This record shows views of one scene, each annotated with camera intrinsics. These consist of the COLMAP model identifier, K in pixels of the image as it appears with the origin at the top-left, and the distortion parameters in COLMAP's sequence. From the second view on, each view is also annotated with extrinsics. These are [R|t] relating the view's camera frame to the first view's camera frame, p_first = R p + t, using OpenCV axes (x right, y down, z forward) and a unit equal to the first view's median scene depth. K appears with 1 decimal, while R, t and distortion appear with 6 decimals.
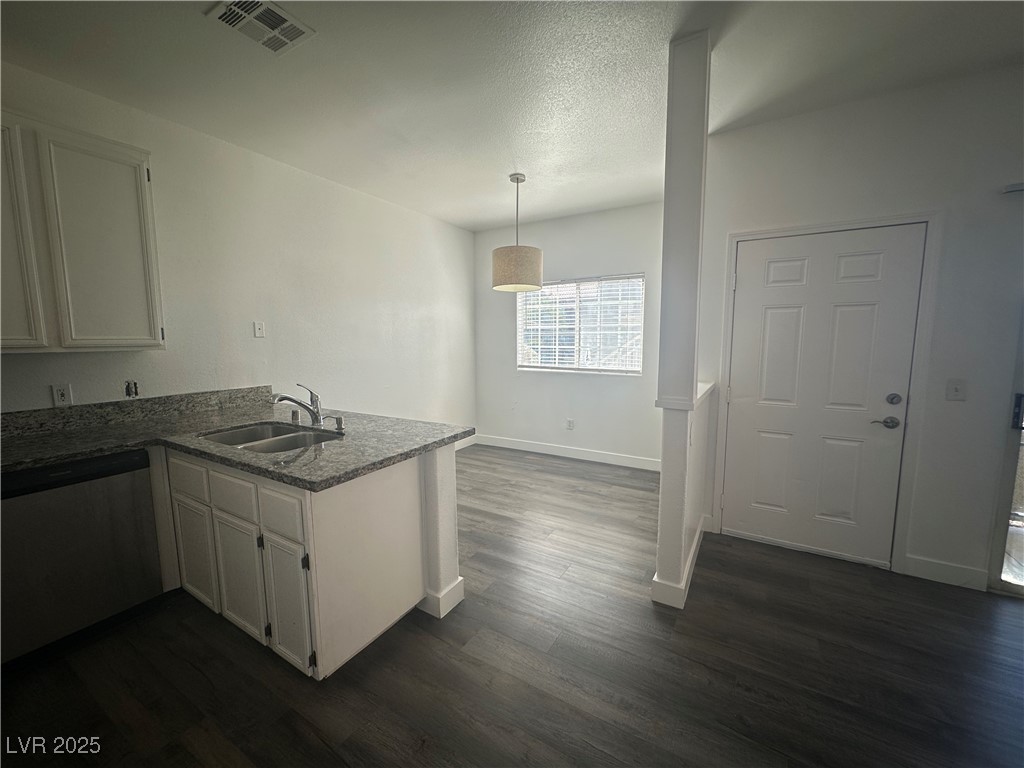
lens RADIAL K [[408.5, 0, 511.2], [0, 408.5, 383.2], [0, 0, 1]] dist [0.001207, -0.000405]
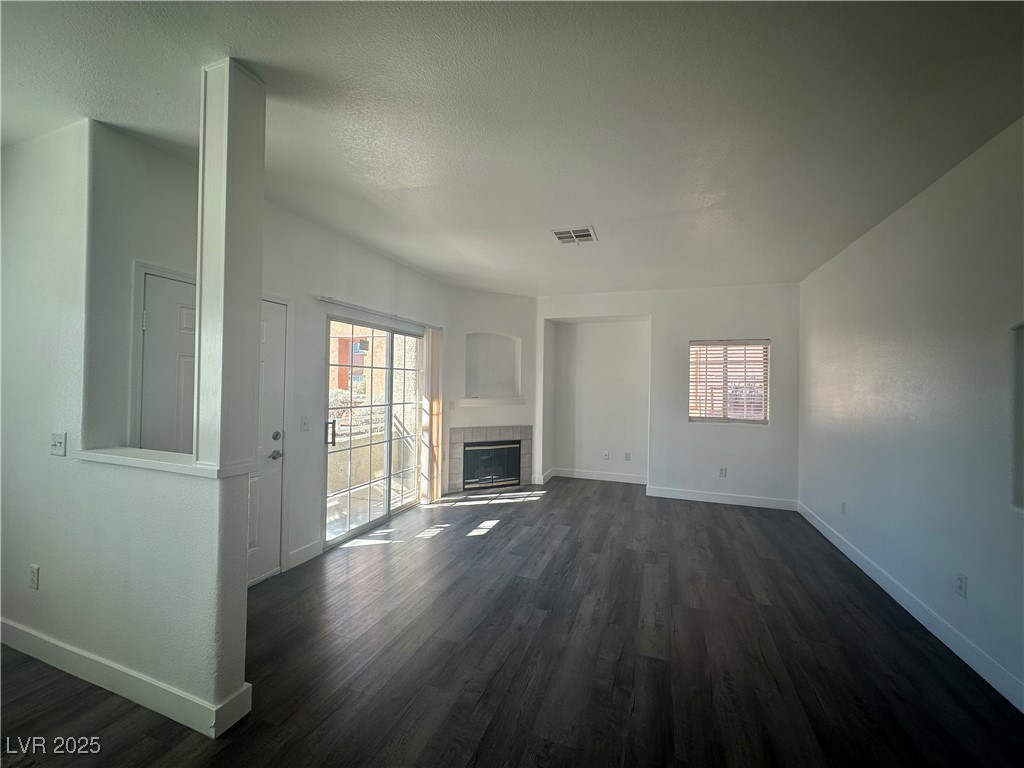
lens RADIAL K [[408.5, 0, 512.5], [0, 408.5, 382.0], [0, 0, 1]] dist [0.001207, -0.000405]
pose [[-0.186718, 0.010890, 0.982353, -0.281000], [0.094367, 0.995514, 0.006901, -0.041890], [-0.977871, 0.093990, -0.186908, 0.307775]]
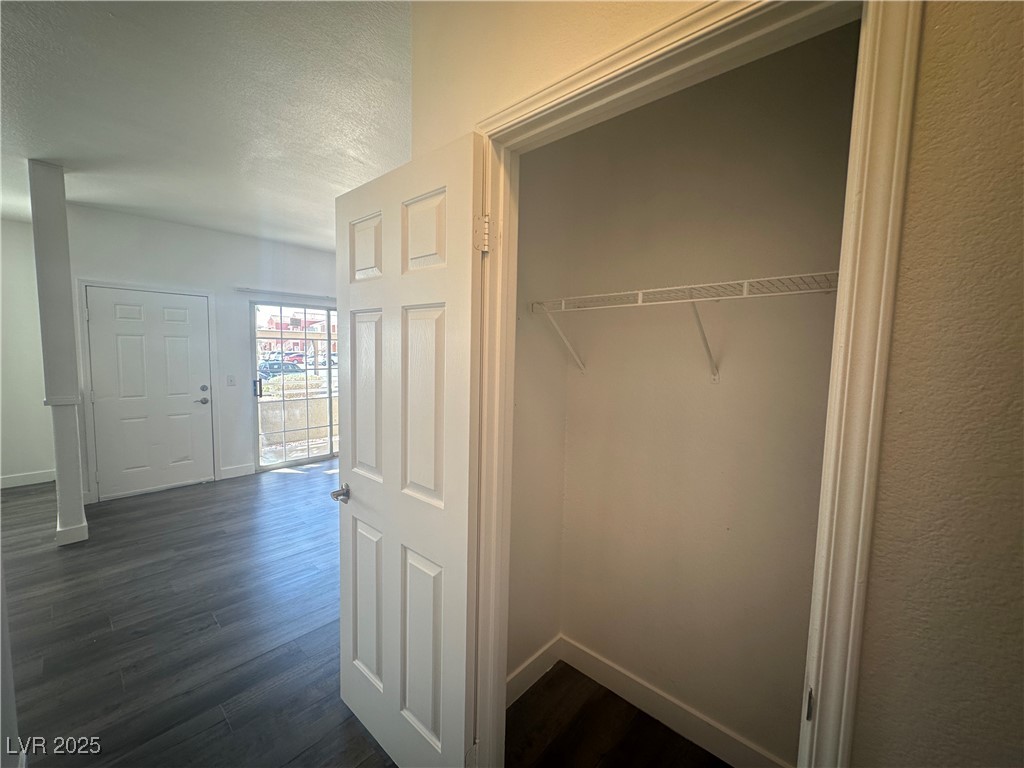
lens RADIAL K [[408.5, 0, 512.1], [0, 408.5, 380.4], [0, 0, 1]] dist [0.001207, -0.000405]
pose [[0.194544, -0.063079, 0.978864, -0.377923], [0.094712, 0.994475, 0.045262, 0.031899], [-0.976311, 0.083905, 0.199443, -0.459594]]
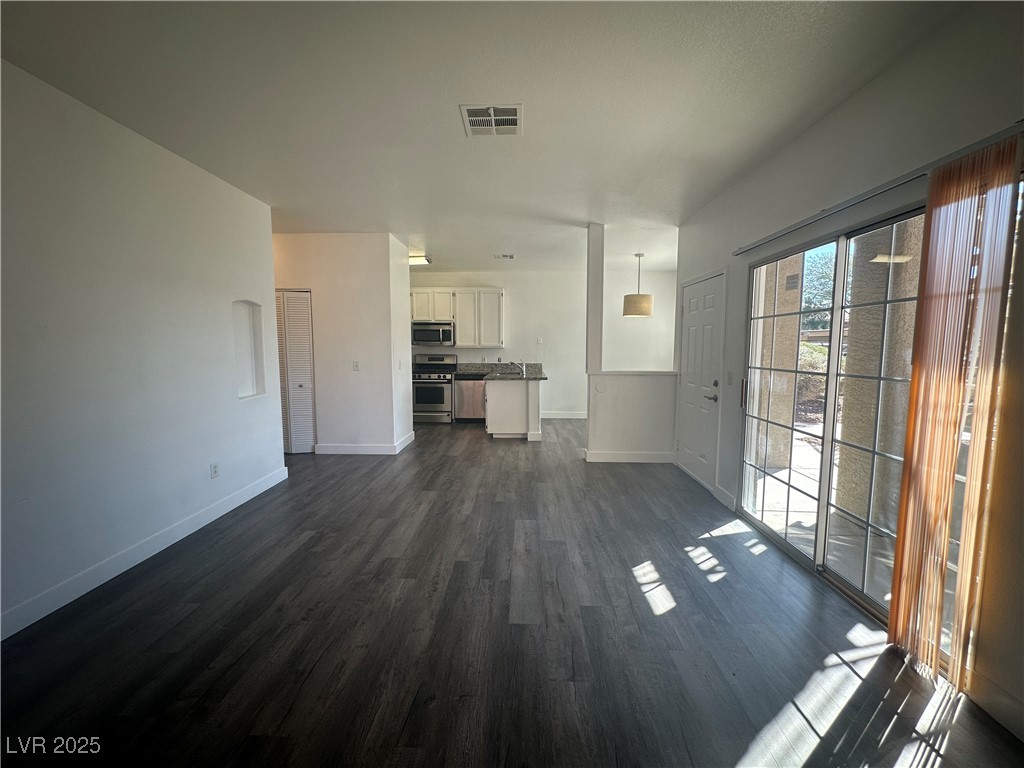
lens RADIAL K [[408.5, 0, 510.6], [0, 408.5, 381.8], [0, 0, 1]] dist [0.001207, -0.000405]
pose [[0.482131, 0.082955, -0.872163, 1.187319], [-0.100513, 0.994171, 0.038997, 0.031813], [0.870314, 0.068863, 0.487659, -0.286142]]
